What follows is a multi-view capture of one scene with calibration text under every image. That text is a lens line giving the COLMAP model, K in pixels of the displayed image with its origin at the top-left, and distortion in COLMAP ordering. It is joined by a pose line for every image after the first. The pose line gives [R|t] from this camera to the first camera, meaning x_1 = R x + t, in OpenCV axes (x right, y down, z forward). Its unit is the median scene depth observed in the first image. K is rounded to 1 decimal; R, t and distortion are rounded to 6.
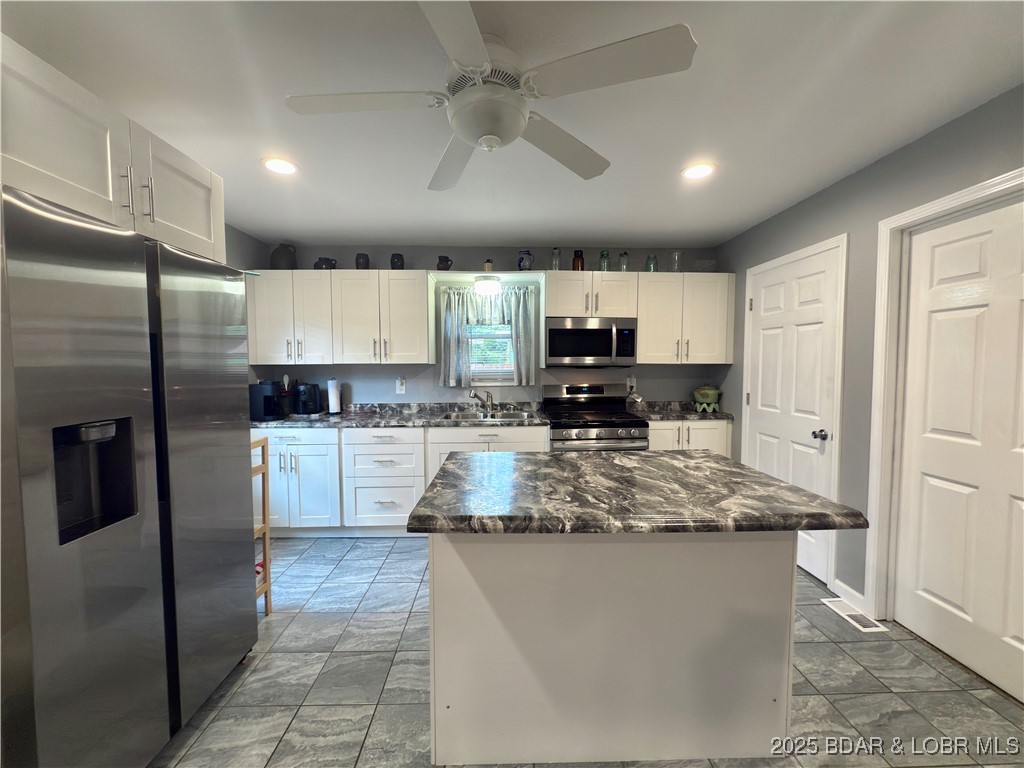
lens RADIAL K [[408.8, 0, 512.8], [0, 408.8, 385.4], [0, 0, 1]] dist [-0.000268, 0.000499]
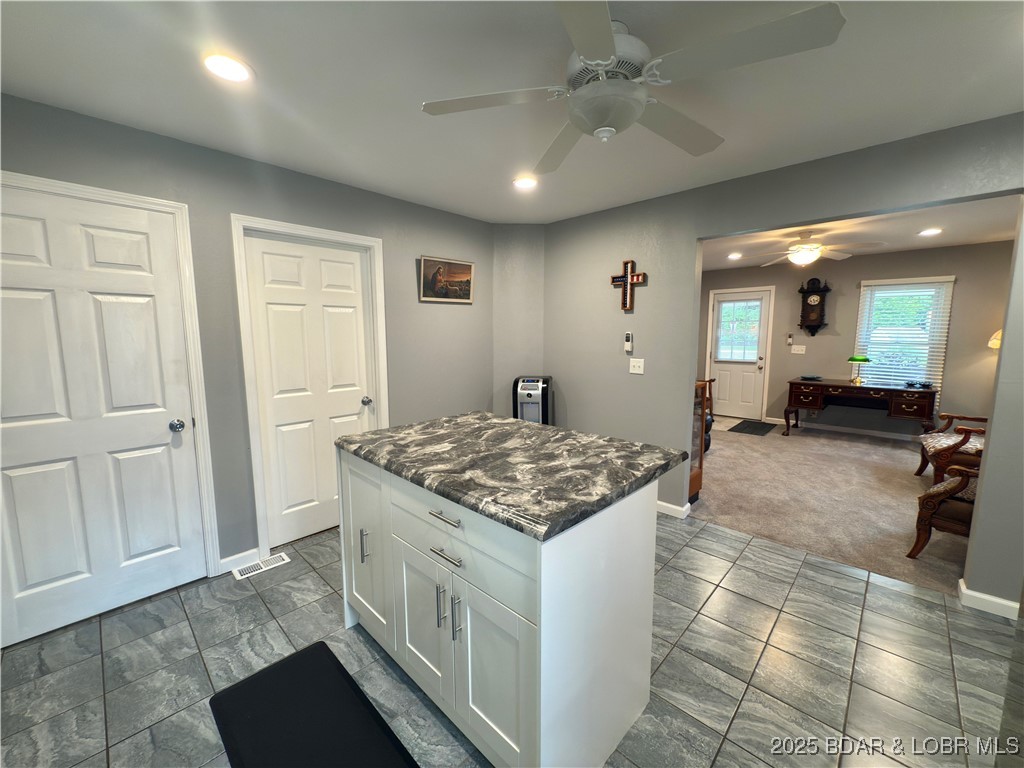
lens RADIAL K [[408.8, 0, 512.9], [0, 408.8, 383.3], [0, 0, 1]] dist [-0.000268, 0.000499]
pose [[-0.700510, -0.081902, 0.708927, -0.274522], [0.042684, 0.986806, 0.156181, -0.056662], [-0.712365, 0.139666, -0.687771, 0.794033]]
